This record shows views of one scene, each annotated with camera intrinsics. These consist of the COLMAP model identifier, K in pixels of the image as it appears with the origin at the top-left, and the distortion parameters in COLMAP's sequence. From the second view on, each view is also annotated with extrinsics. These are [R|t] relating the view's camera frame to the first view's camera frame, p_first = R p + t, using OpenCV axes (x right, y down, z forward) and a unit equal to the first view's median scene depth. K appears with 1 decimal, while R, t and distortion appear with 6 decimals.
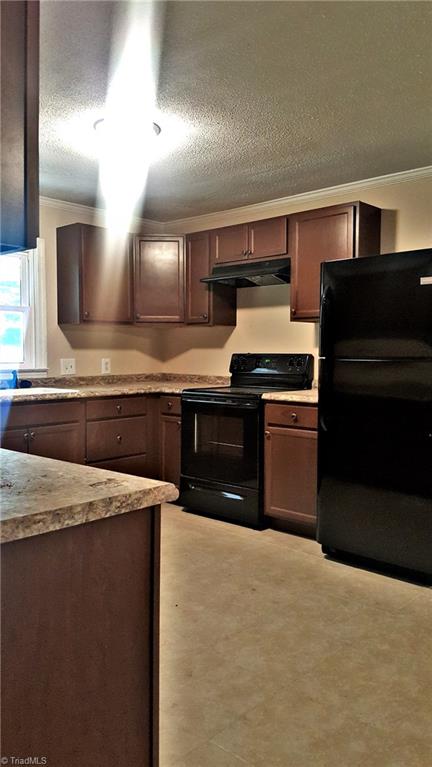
lens RADIAL K [[590.4, 0, 216.3], [0, 590.4, 368.3], [0, 0, 1]] dist [0.160069, -0.331223]
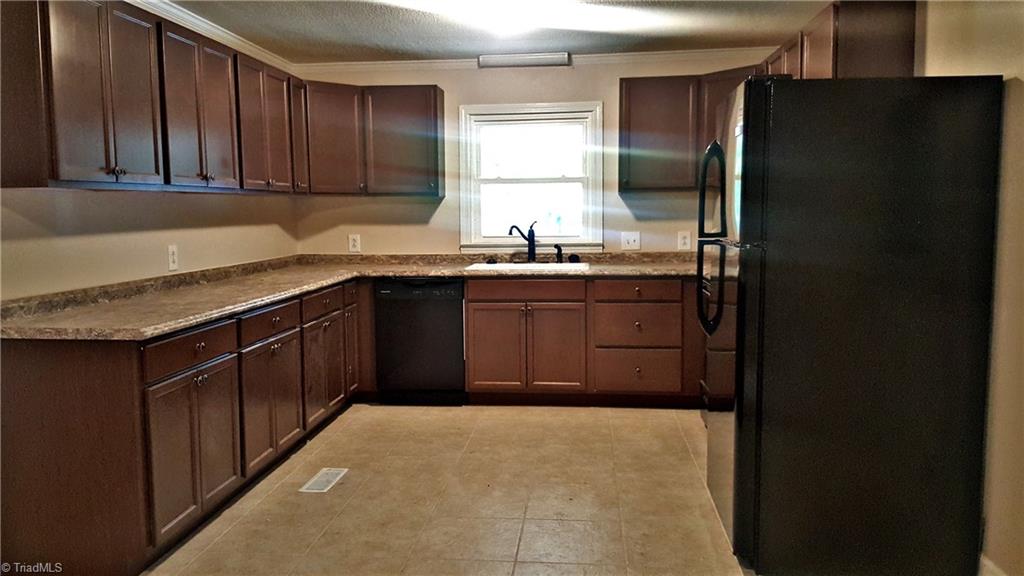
lens RADIAL K [[788.3, 0, 512.0], [0, 788.3, 288.0], [0, 0, 1]] dist [0.160069, -0.331223]
pose [[0.598570, 0.066561, -0.798301, 0.786624], [-0.008842, 0.997030, 0.076501, -0.028306], [0.801022, -0.038733, 0.597381, 0.199515]]
